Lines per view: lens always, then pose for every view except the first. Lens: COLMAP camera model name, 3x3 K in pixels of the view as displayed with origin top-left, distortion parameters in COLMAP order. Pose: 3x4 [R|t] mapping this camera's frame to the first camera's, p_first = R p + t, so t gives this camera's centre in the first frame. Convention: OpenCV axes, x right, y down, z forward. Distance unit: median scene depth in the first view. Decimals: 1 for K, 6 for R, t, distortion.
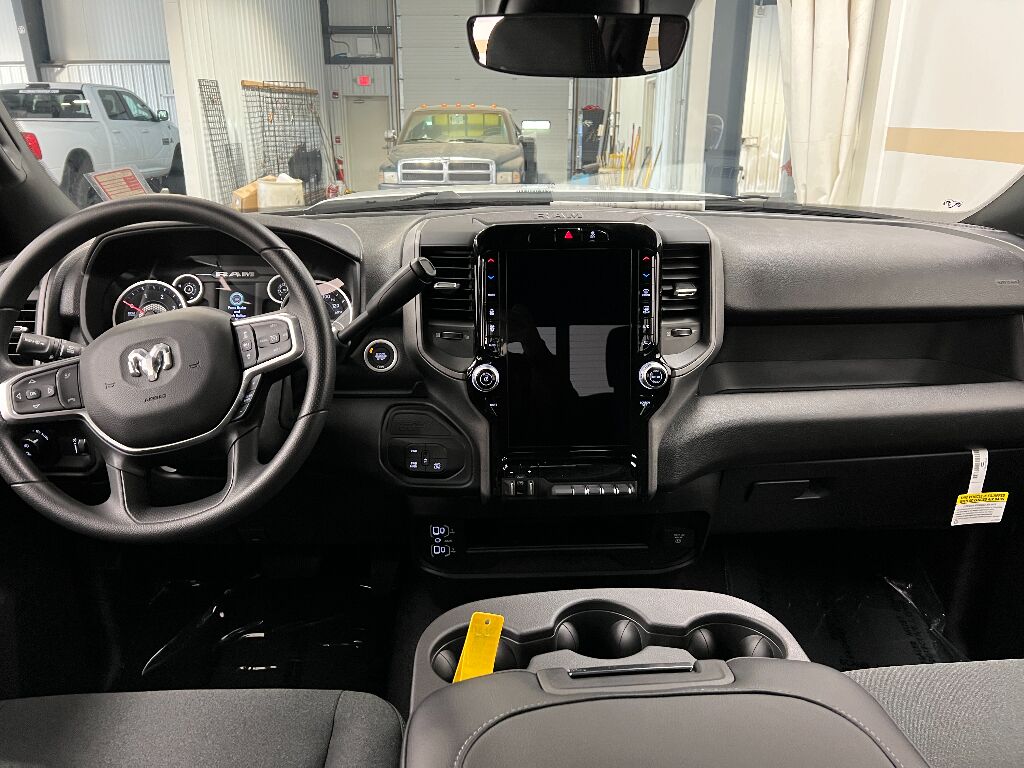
lens RADIAL K [[779.2, 0, 498.6], [0, 779.2, 384.3], [0, 0, 1]] dist [0.036895, -0.000595]
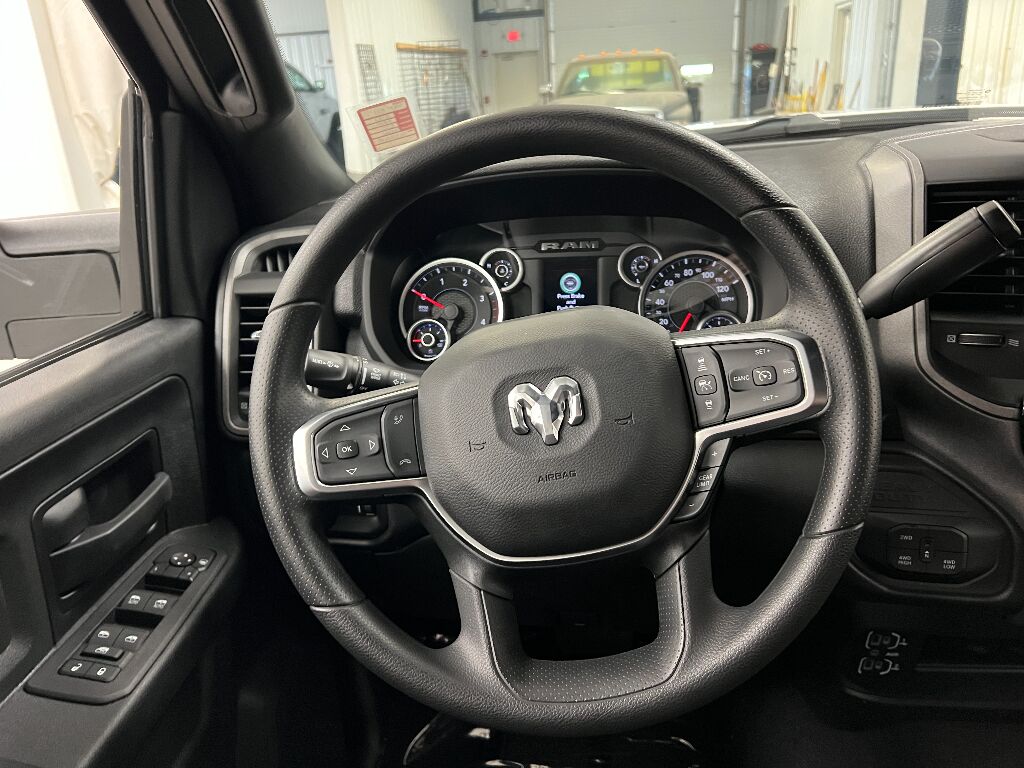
lens RADIAL K [[766.4, 0, 512.0], [0, 766.4, 384.0], [0, 0, 1]] dist [0.086270, -0.122499]
pose [[0.987874, -0.001037, -0.155254, -0.312576], [0.008943, 0.998698, 0.050232, -0.061488], [0.155000, -0.051011, 0.986597, 0.374296]]
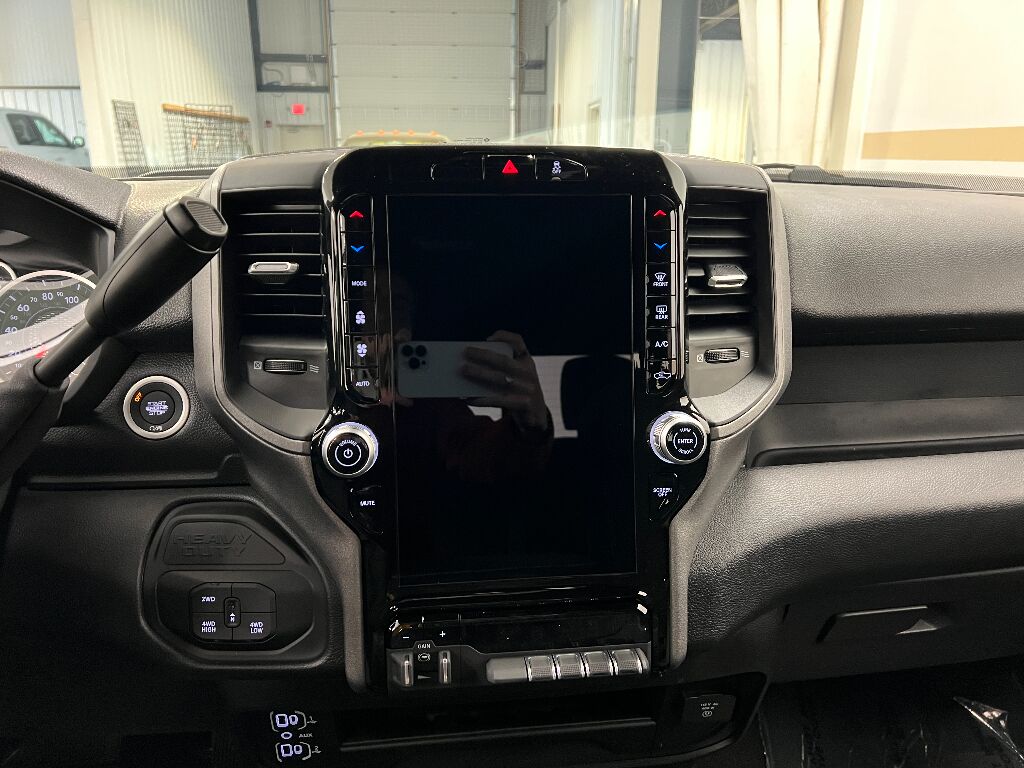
lens RADIAL K [[776.9, 0, 514.9], [0, 776.9, 395.0], [0, 0, 1]] dist [0.005535, 0.004275]
pose [[0.995961, -0.015680, 0.088404, 0.043232], [0.018478, 0.999351, -0.030922, -0.024983], [-0.087862, 0.032431, 0.995605, 0.476059]]
